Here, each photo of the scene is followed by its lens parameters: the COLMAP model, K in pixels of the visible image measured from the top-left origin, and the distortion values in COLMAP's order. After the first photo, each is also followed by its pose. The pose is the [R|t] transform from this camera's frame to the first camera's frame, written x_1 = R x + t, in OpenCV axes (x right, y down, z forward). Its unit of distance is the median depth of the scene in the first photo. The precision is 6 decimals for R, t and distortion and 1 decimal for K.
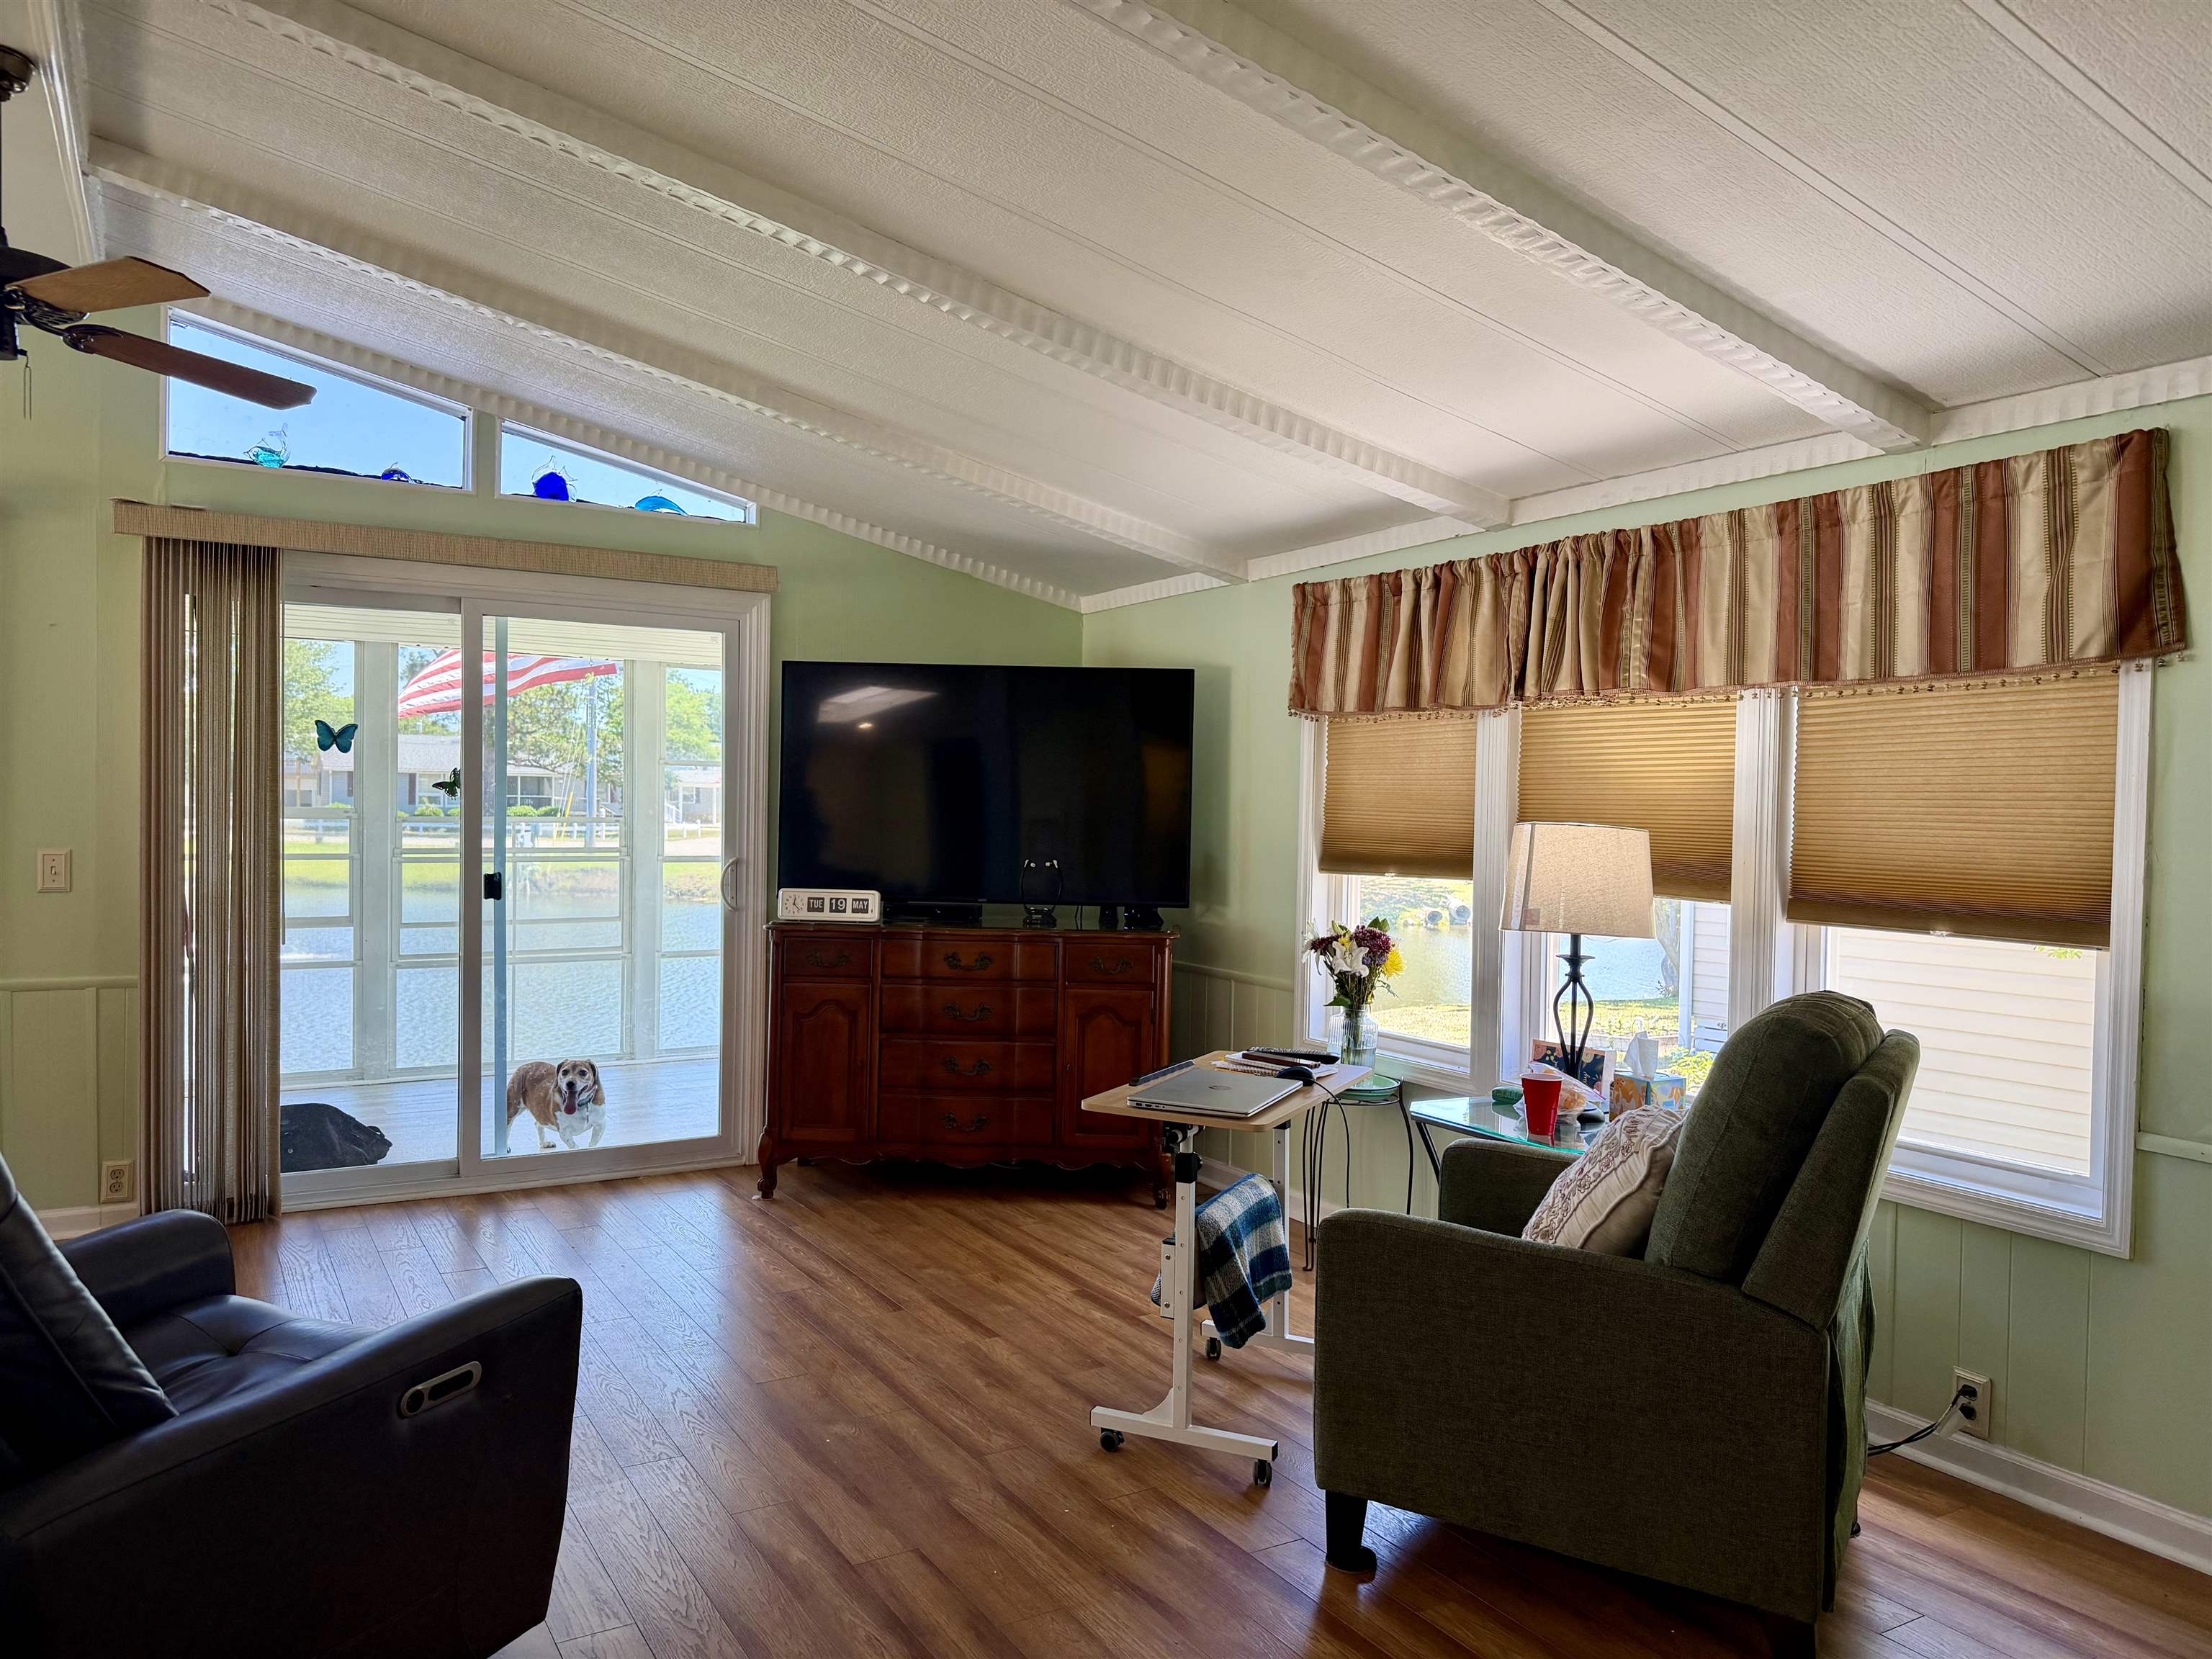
lens RADIAL K [[1498.1, 0, 1101.0], [0, 1498.1, 833.2], [0, 0, 1]] dist [0.016461, -0.040558]
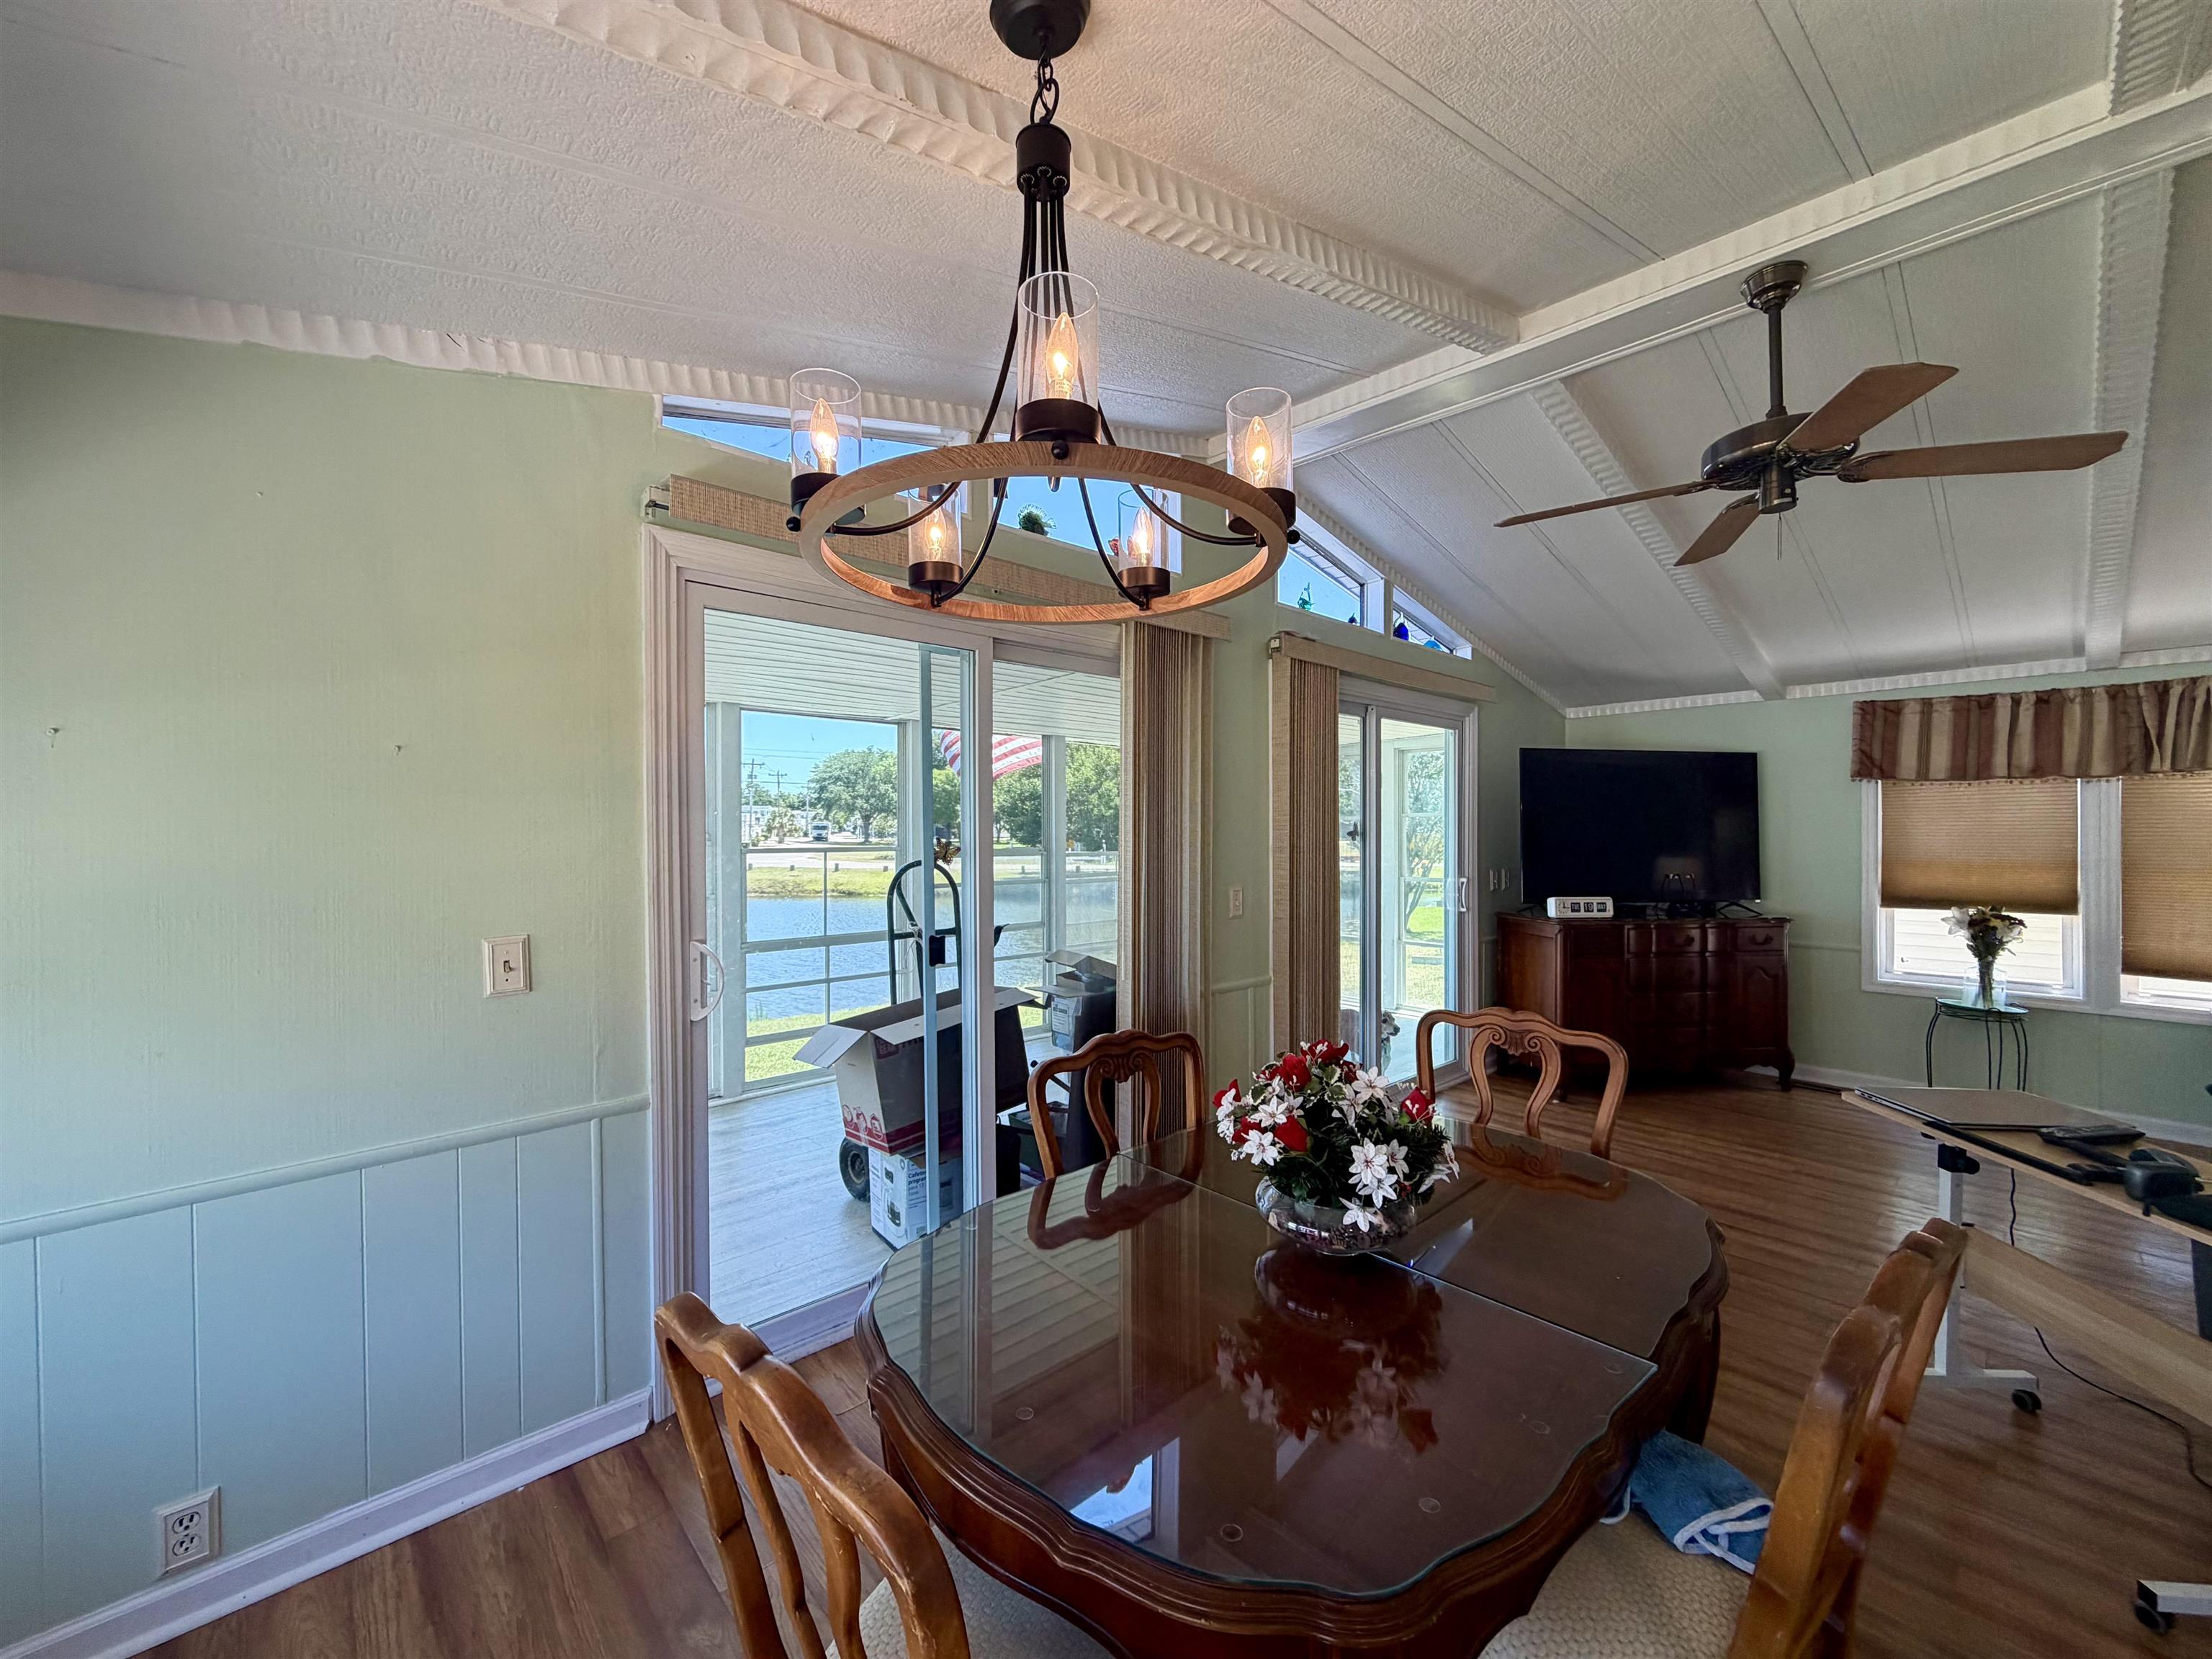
lens RADIAL K [[878.7, 0, 1102.9], [0, 878.7, 829.1], [0, 0, 1]] dist [0.002665, -0.000151]
pose [[0.982999, -0.016983, 0.182825, -0.829873], [0.020606, 0.999627, -0.017932, -0.026339], [-0.182452, 0.021394, 0.982982, 0.203780]]
